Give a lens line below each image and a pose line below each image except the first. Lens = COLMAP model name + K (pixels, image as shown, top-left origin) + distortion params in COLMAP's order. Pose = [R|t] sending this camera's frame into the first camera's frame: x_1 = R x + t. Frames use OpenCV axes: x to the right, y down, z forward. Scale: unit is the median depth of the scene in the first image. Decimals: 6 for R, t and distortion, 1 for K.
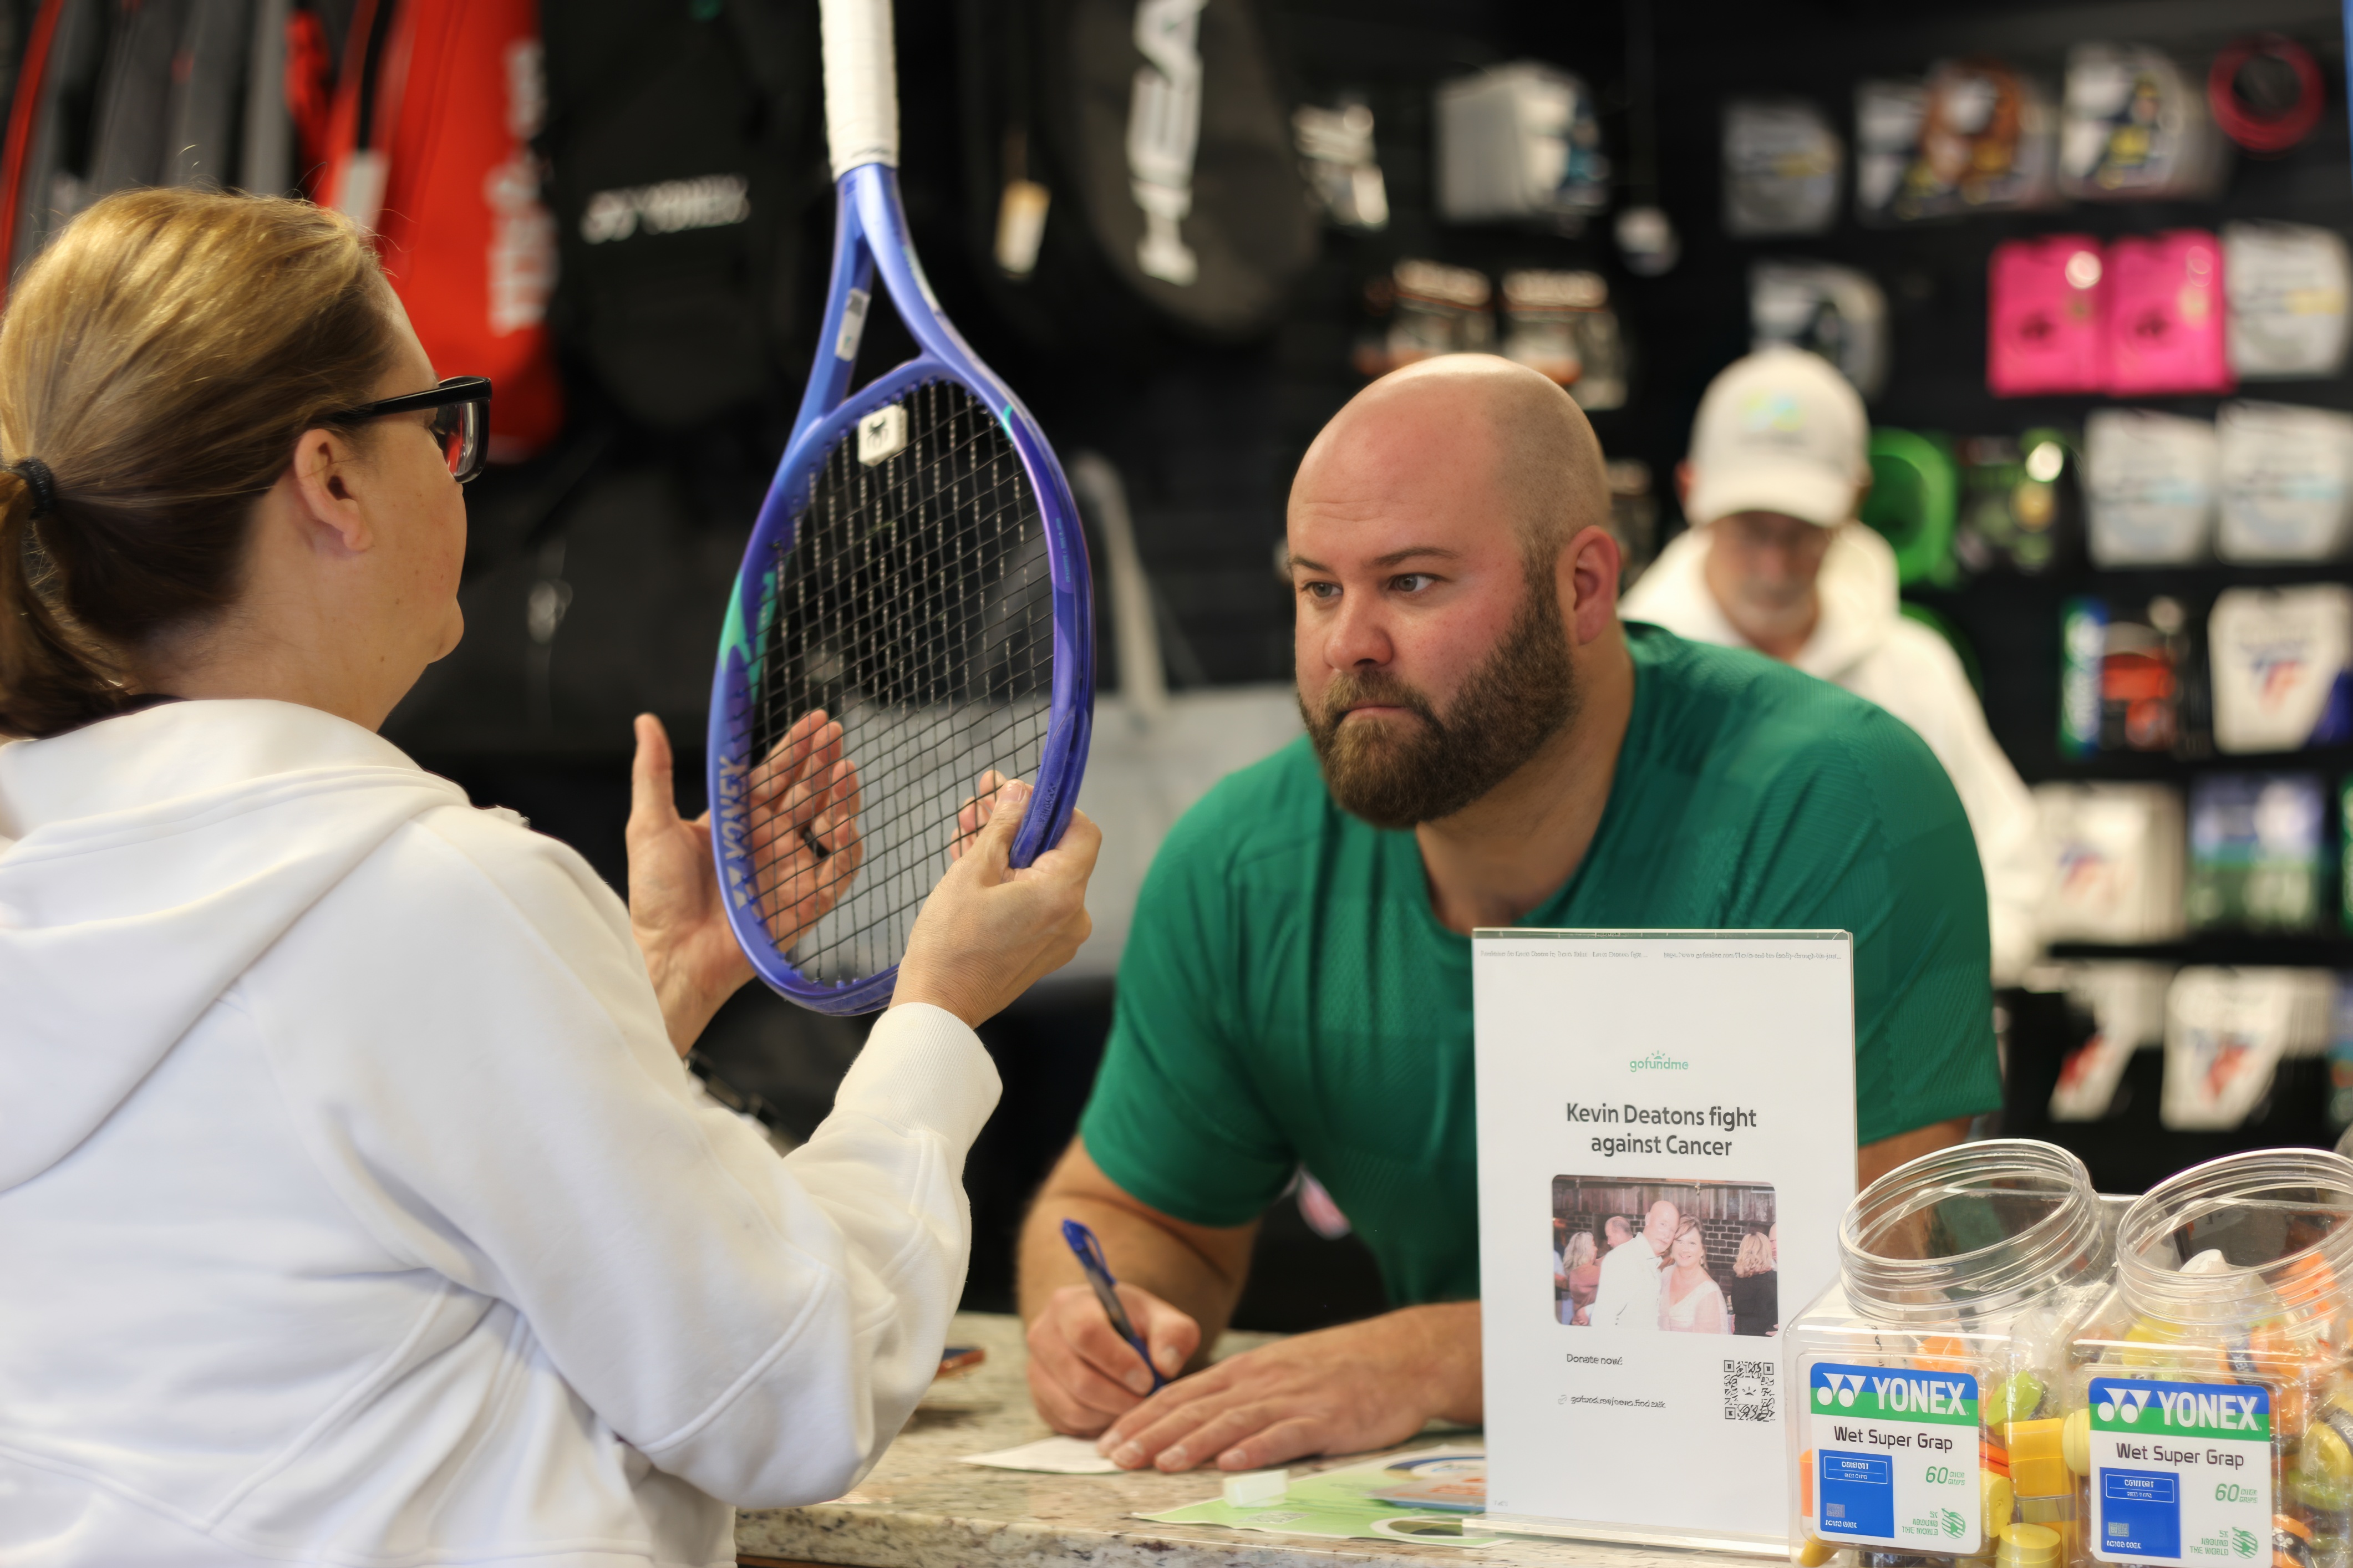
lens RADIAL K [[5374.8, 0, 1177.2], [0, 5374.8, 786.4], [0, 0, 1]] dist [-0.014713, 0.000000]
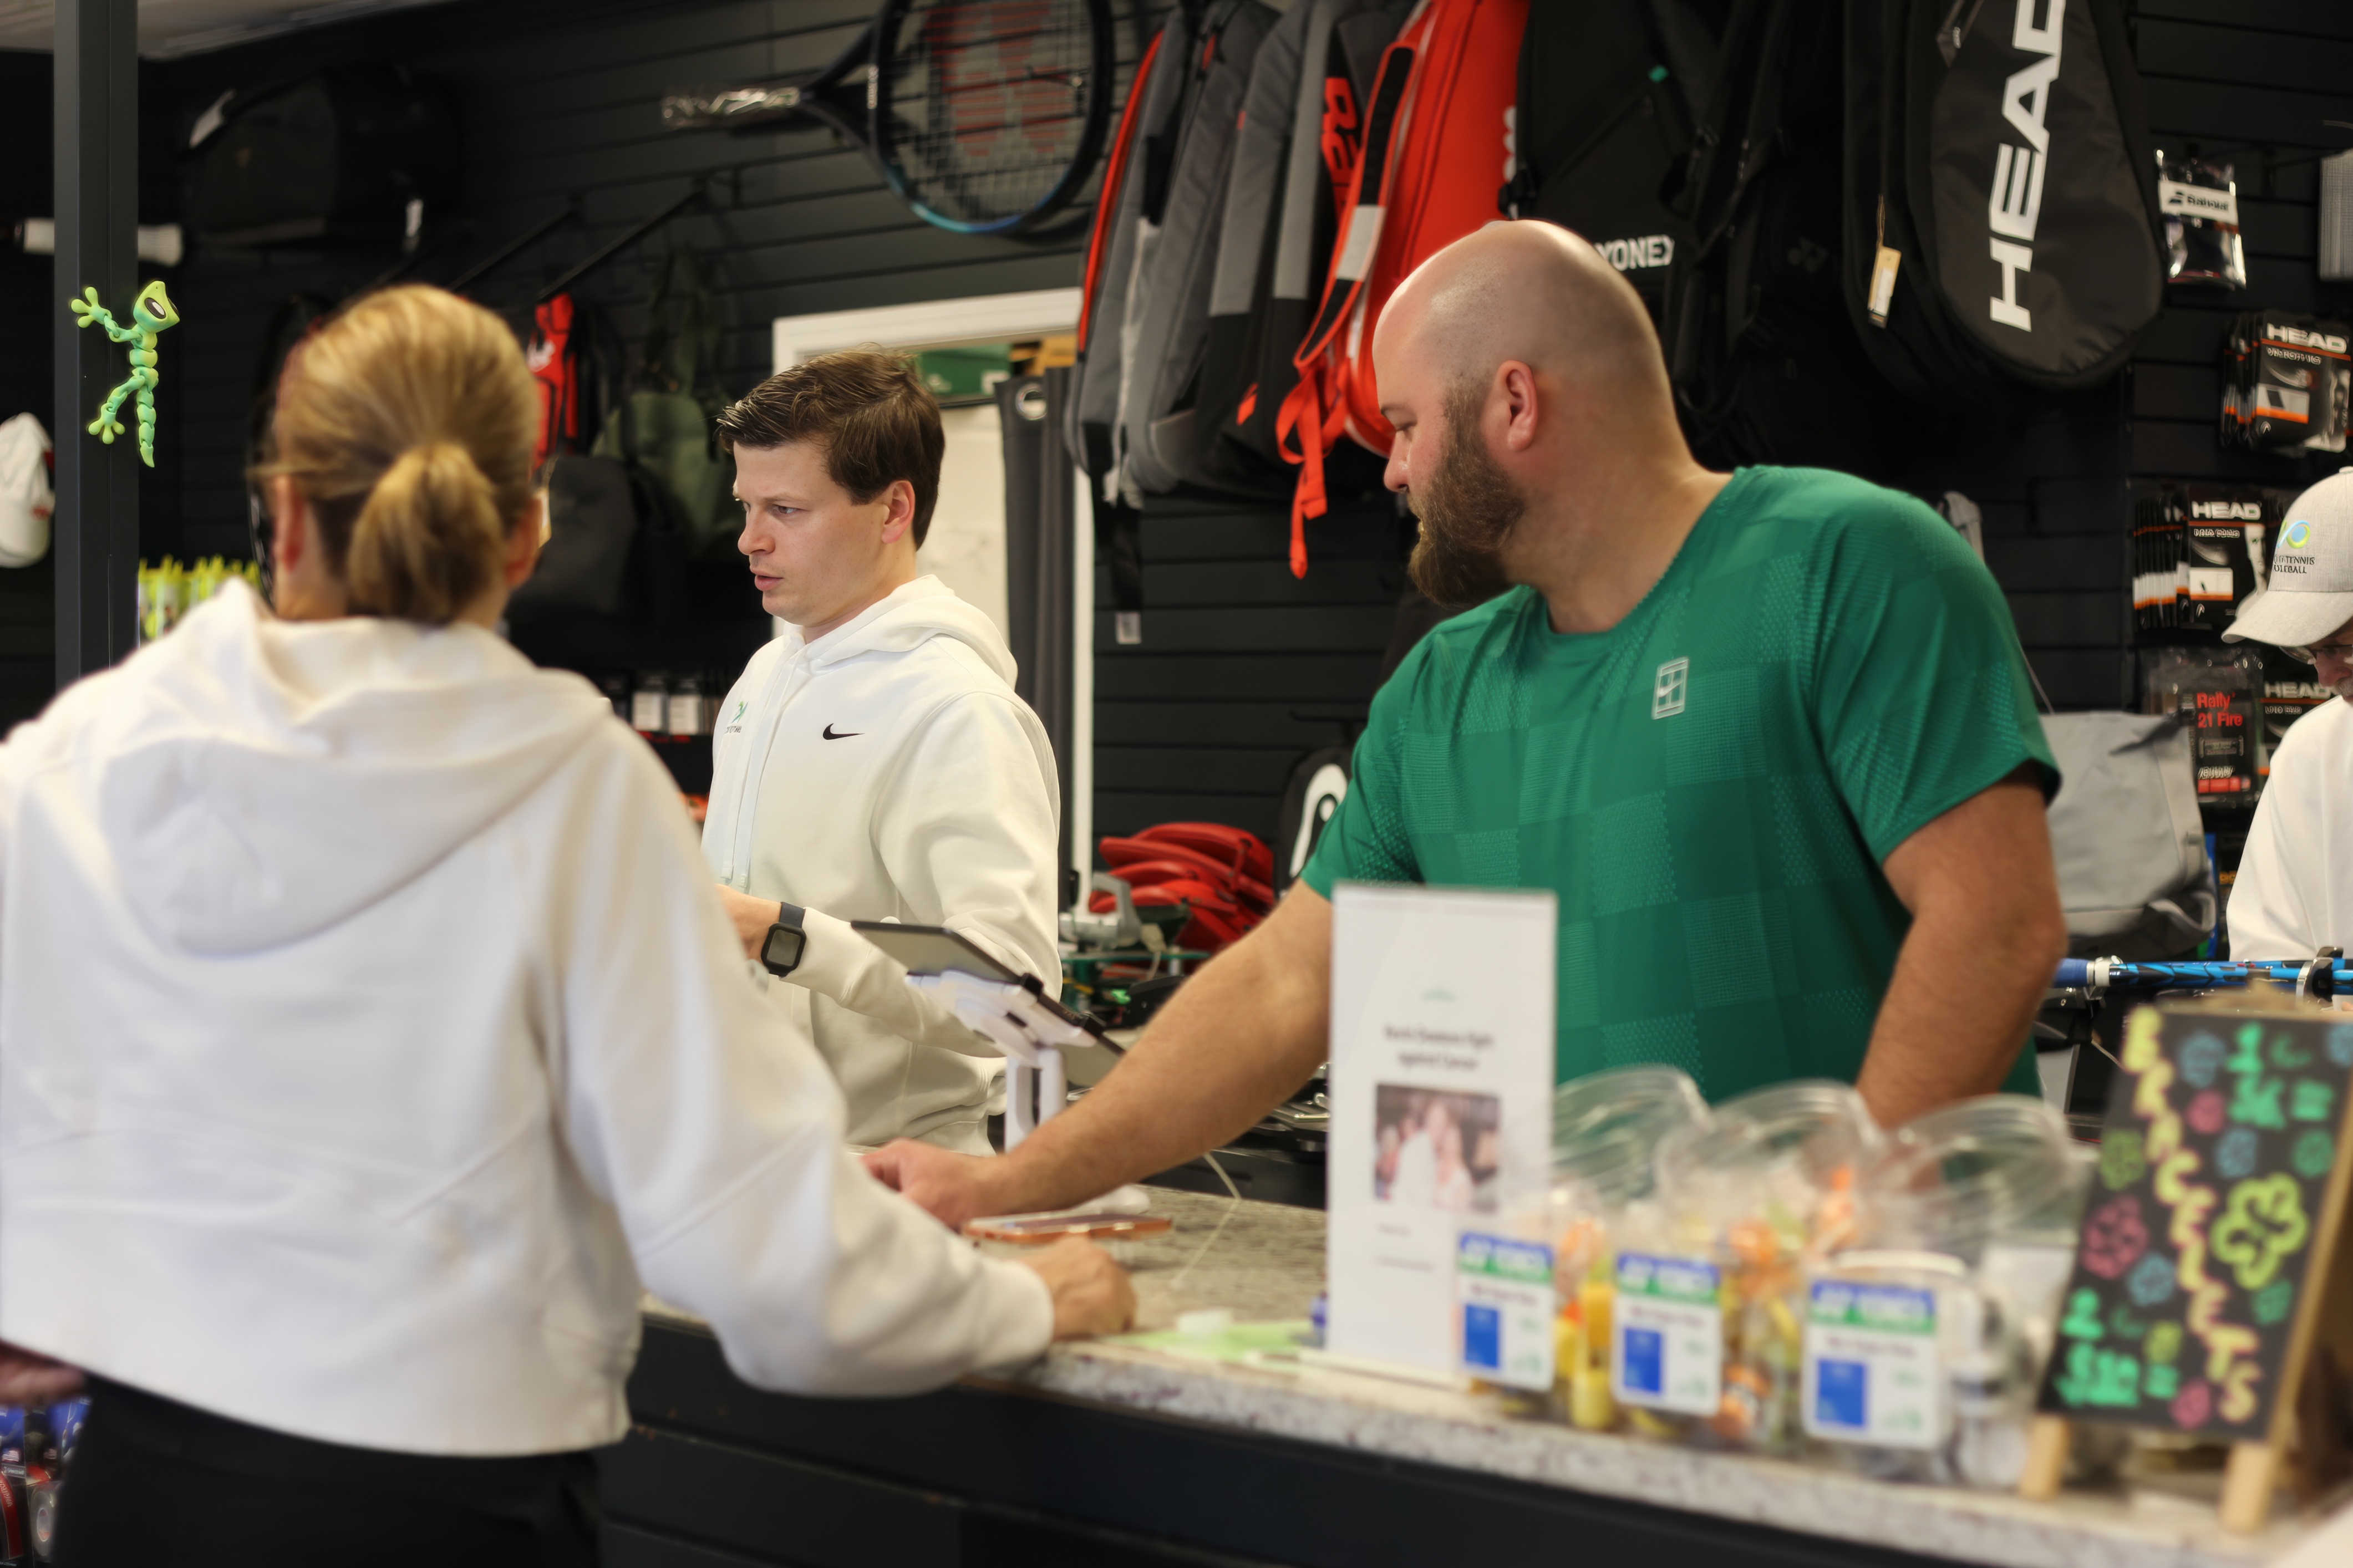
lens RADIAL K [[5374.8, 0, 1175.7], [0, 5374.8, 781.4], [0, 0, 1]] dist [-0.014713, 0.000000]
pose [[0.952634, 0.048412, -0.300243, 0.399549], [-0.049036, 0.998782, 0.005460, -0.002119], [0.300141, 0.009521, 0.953847, -0.212615]]
